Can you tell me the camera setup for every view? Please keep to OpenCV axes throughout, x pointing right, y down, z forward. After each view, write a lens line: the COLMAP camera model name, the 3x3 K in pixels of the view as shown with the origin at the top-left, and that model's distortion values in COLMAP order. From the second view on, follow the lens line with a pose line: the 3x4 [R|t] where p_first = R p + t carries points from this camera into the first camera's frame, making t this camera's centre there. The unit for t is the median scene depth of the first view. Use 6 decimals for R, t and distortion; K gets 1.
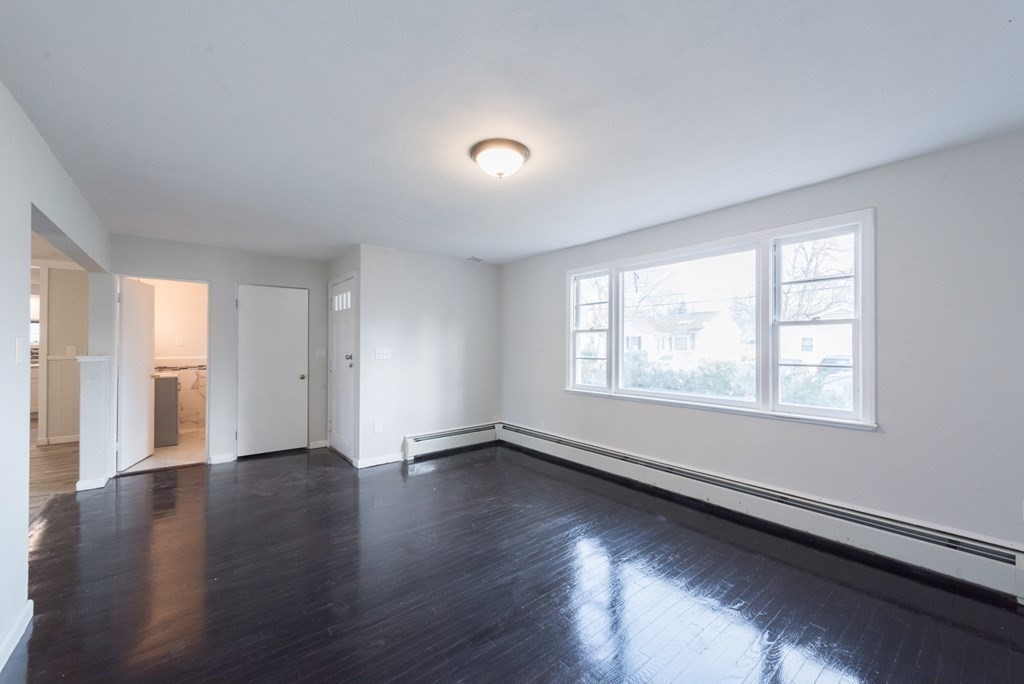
lens RADIAL K [[400.1, 0, 514.3], [0, 400.1, 343.6], [0, 0, 1]] dist [0.012013, -0.000747]
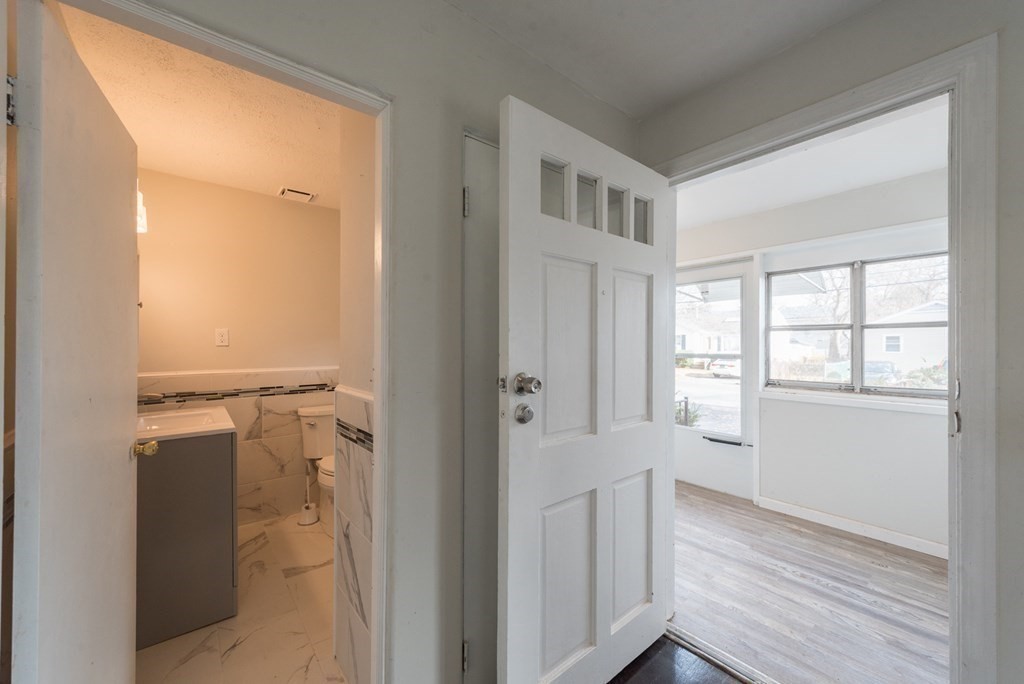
lens RADIAL K [[400.1, 0, 510.4], [0, 400.1, 343.5], [0, 0, 1]] dist [0.012013, -0.000747]
pose [[0.999999, -0.000649, 0.001526, -0.491081], [0.000649, 1.000000, -0.000101, 0.003138], [-0.001526, 0.000102, 0.999999, 0.528554]]
